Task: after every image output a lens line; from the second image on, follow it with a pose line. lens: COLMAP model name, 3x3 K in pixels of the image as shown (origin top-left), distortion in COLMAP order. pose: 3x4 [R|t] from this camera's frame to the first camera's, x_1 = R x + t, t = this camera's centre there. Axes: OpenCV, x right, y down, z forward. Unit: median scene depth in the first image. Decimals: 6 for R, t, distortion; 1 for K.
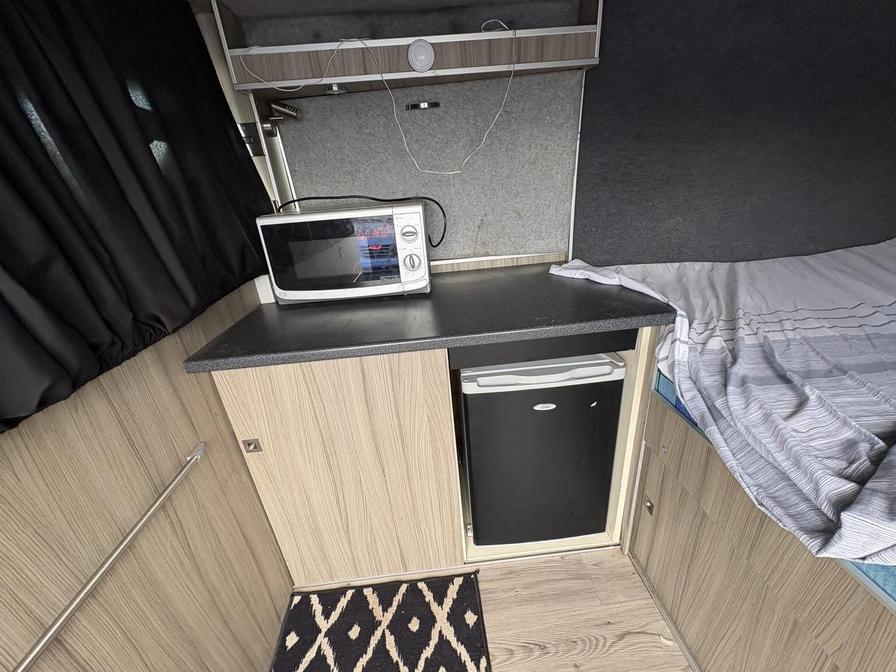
lens RADIAL K [[354.1, 0, 447.4], [0, 354.1, 334.4], [0, 0, 1]] dist [0.000495, 0.000214]
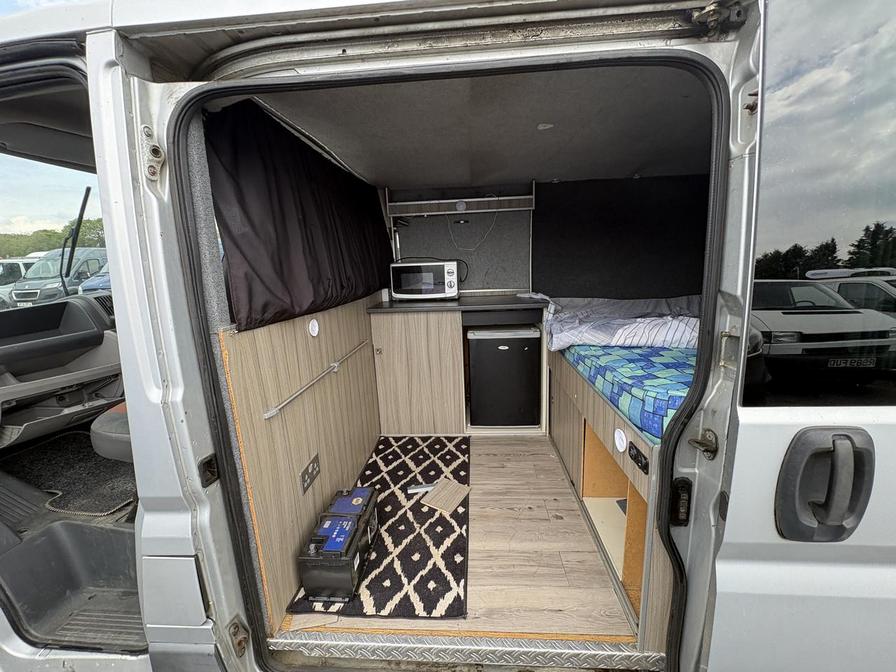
lens RADIAL K [[354.1, 0, 445.7], [0, 354.1, 334.8], [0, 0, 1]] dist [0.000495, 0.000214]
pose [[0.989362, 0.063707, -0.130780, 0.191087], [-0.087667, 0.978528, -0.186539, 0.548407], [0.116088, 0.196019, 0.973704, -1.192054]]
